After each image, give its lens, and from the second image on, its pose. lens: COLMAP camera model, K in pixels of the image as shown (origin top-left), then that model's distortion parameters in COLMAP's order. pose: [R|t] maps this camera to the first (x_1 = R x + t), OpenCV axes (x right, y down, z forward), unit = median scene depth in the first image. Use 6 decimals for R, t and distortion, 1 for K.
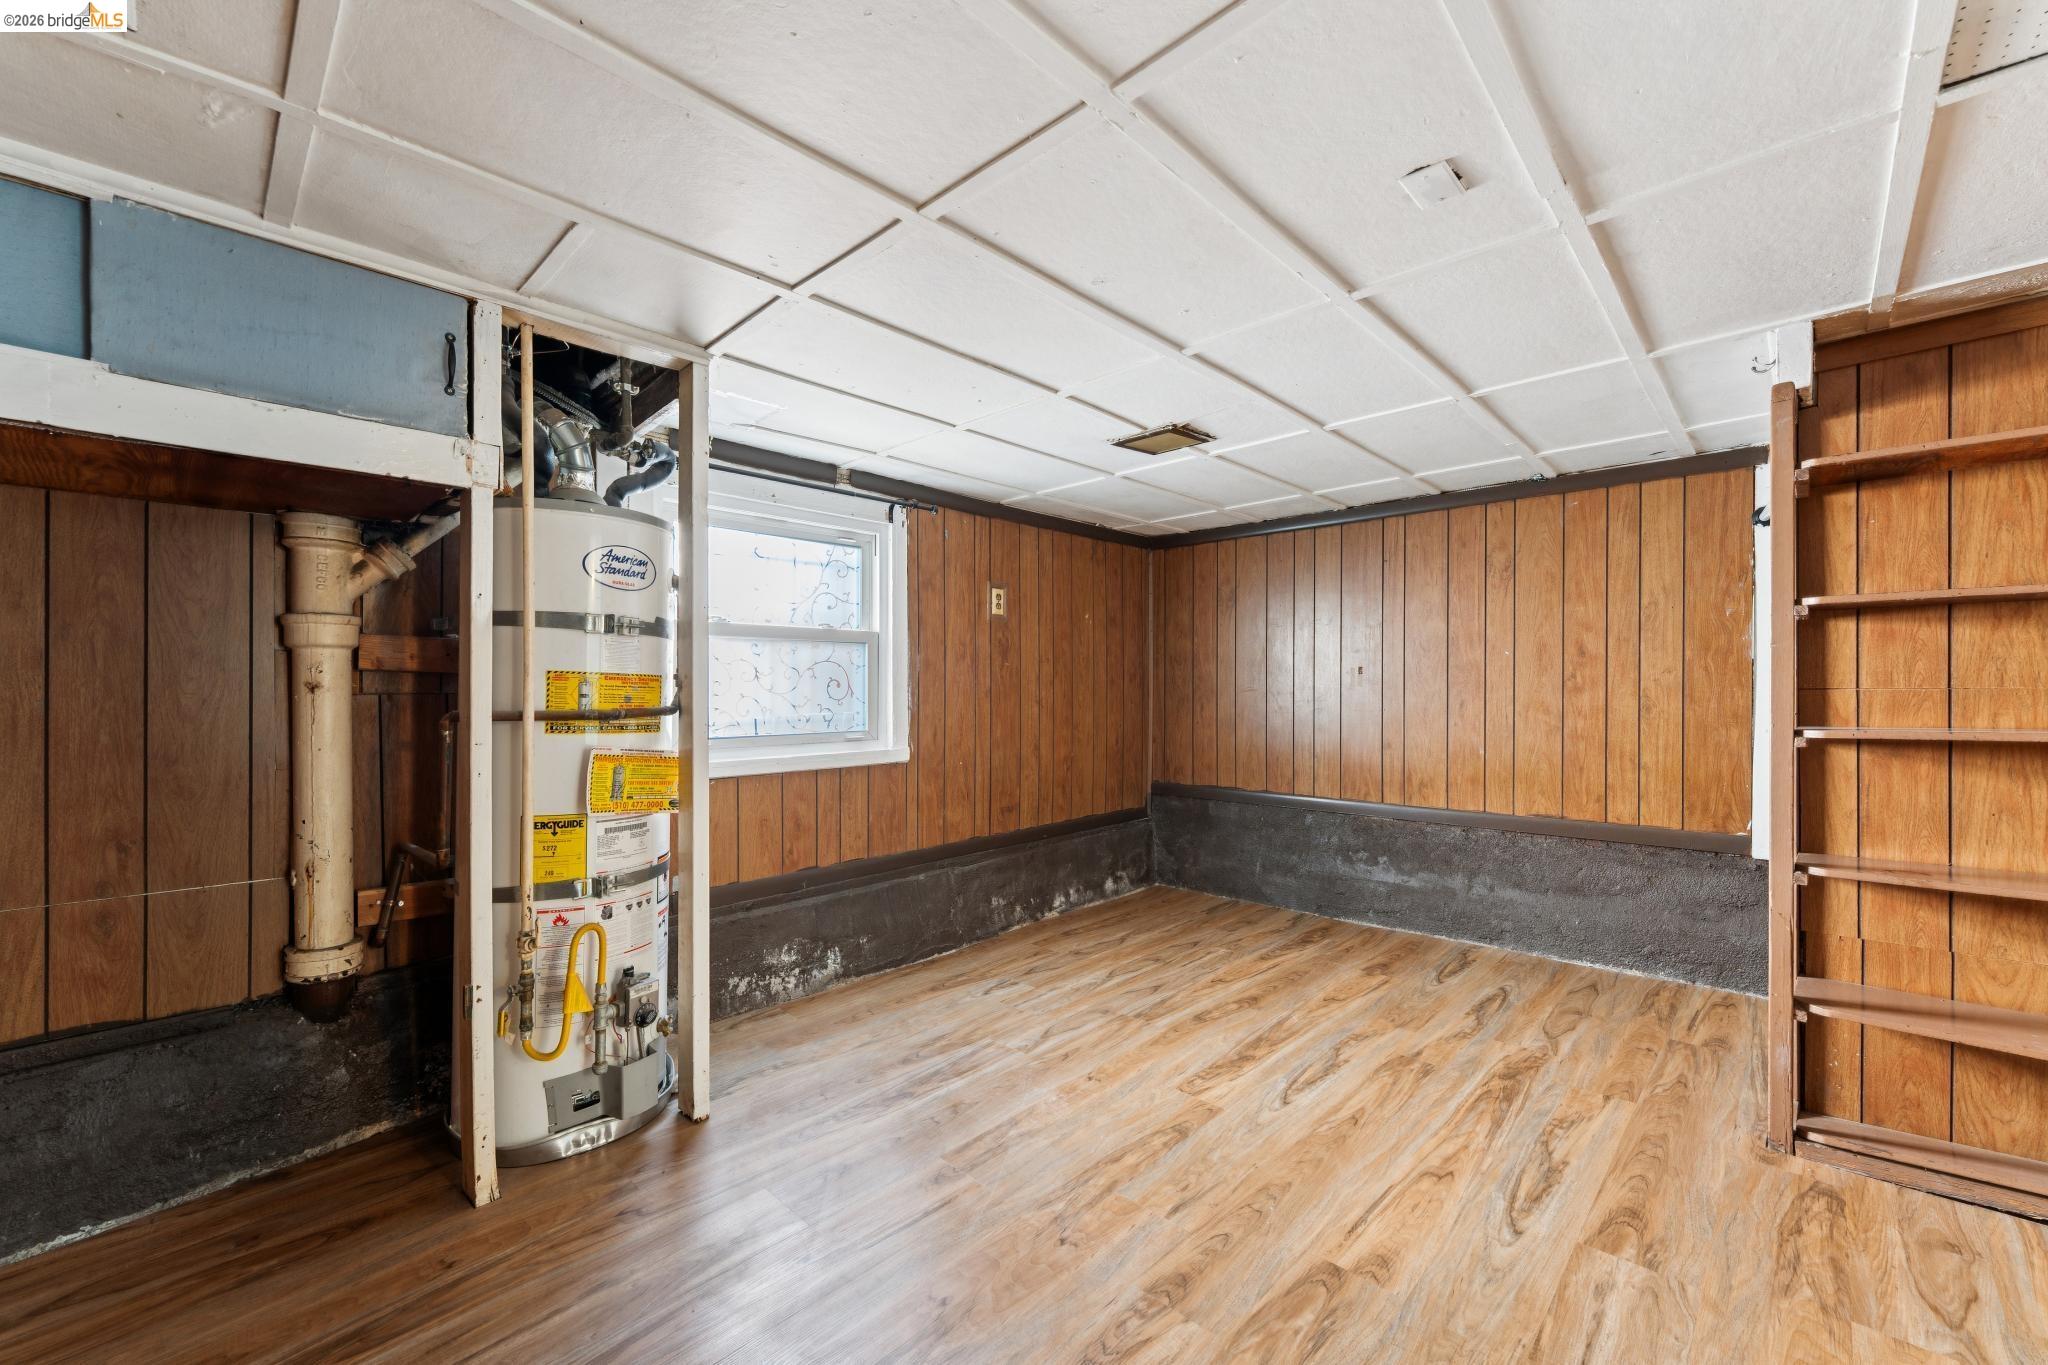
lens RADIAL K [[812.7, 0, 1017.3], [0, 812.7, 688.5], [0, 0, 1]] dist [-0.000322, -0.000783]
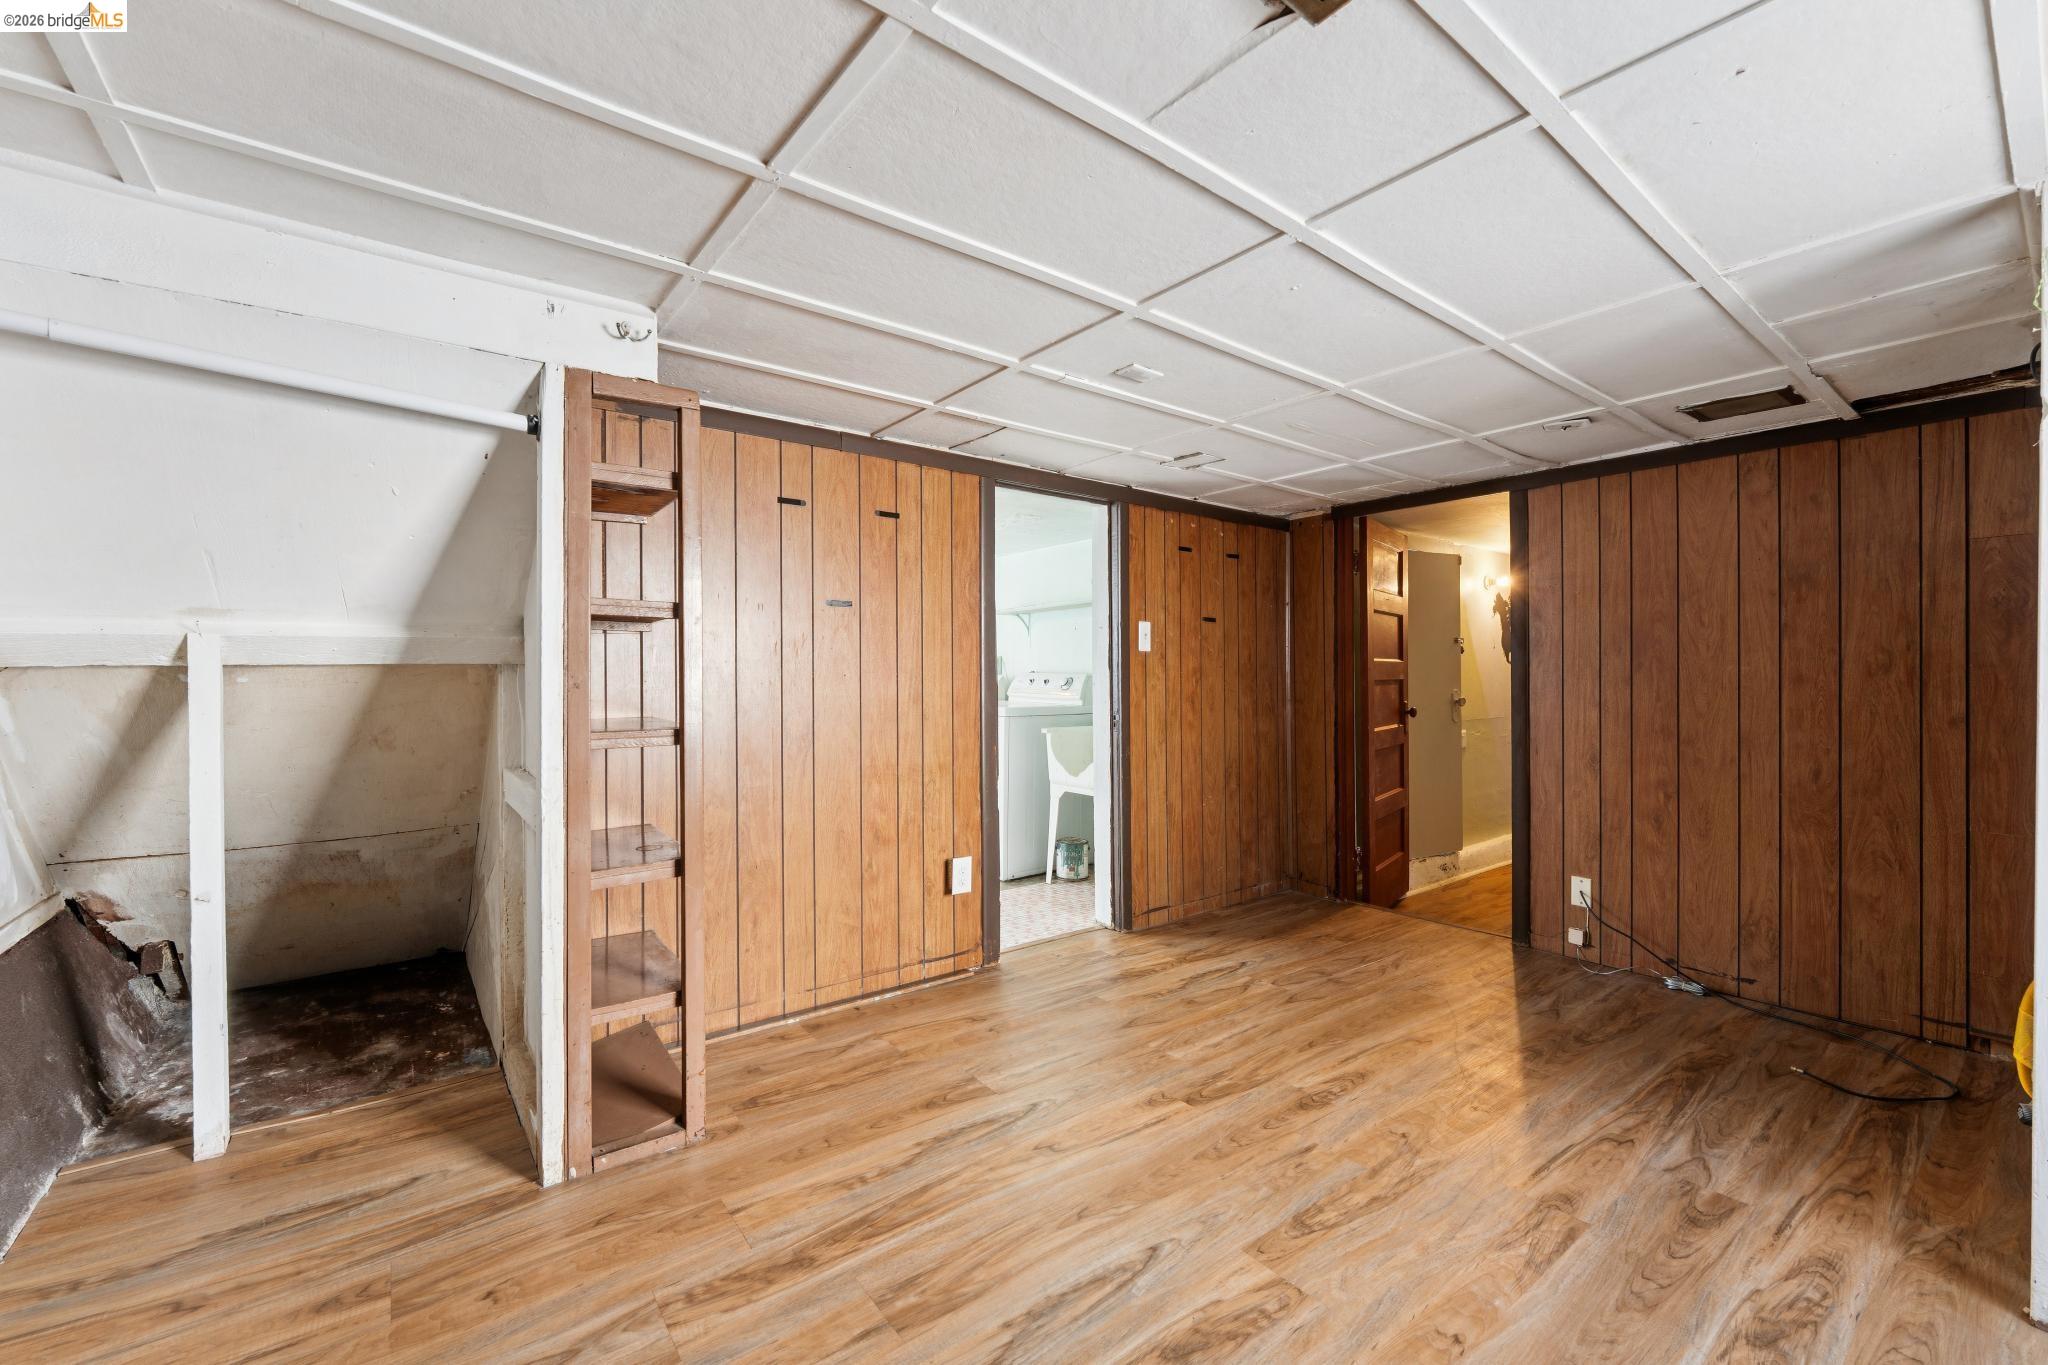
lens RADIAL K [[812.7, 0, 1017.3], [0, 812.7, 688.5], [0, 0, 1]] dist [-0.000322, -0.000783]
pose [[-0.988754, 0.003247, 0.149513, 0.372169], [0.005266, 0.999900, 0.013110, -0.012883], [-0.149455, 0.013749, -0.988673, 1.904183]]
